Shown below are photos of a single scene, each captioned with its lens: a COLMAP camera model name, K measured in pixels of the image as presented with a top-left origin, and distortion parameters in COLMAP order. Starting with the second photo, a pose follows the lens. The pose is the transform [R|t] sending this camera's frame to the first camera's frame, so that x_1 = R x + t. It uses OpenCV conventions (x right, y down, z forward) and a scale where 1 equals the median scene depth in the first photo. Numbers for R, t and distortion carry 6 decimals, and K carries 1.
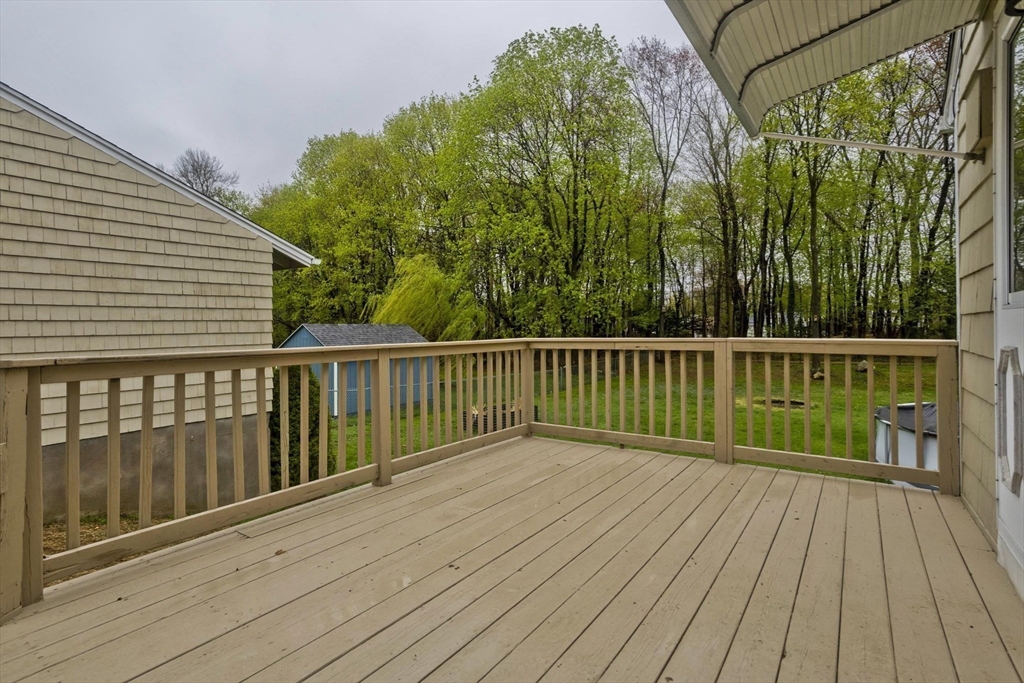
lens RADIAL K [[520.6, 0, 515.6], [0, 520.6, 333.5], [0, 0, 1]] dist [-0.020587, -0.000615]
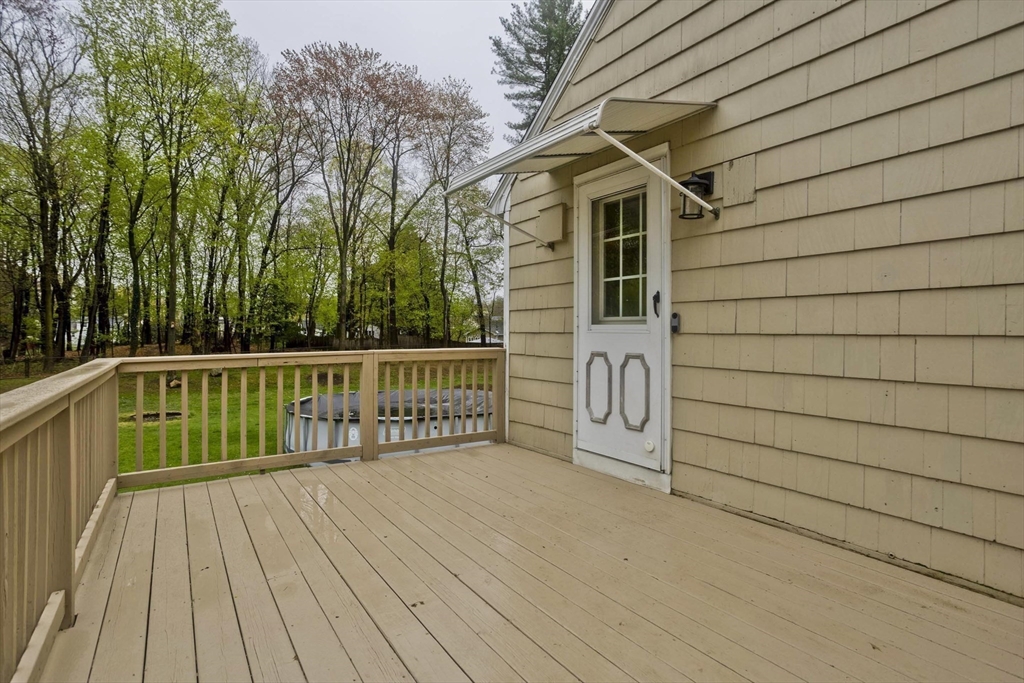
lens RADIAL K [[520.6, 0, 511.9], [0, 520.6, 334.3], [0, 0, 1]] dist [-0.020587, -0.000615]
pose [[0.390751, -0.005015, 0.920483, -0.349300], [0.014274, 0.999898, -0.000612, -0.014376], [-0.920386, 0.013378, 0.390783, 0.178333]]
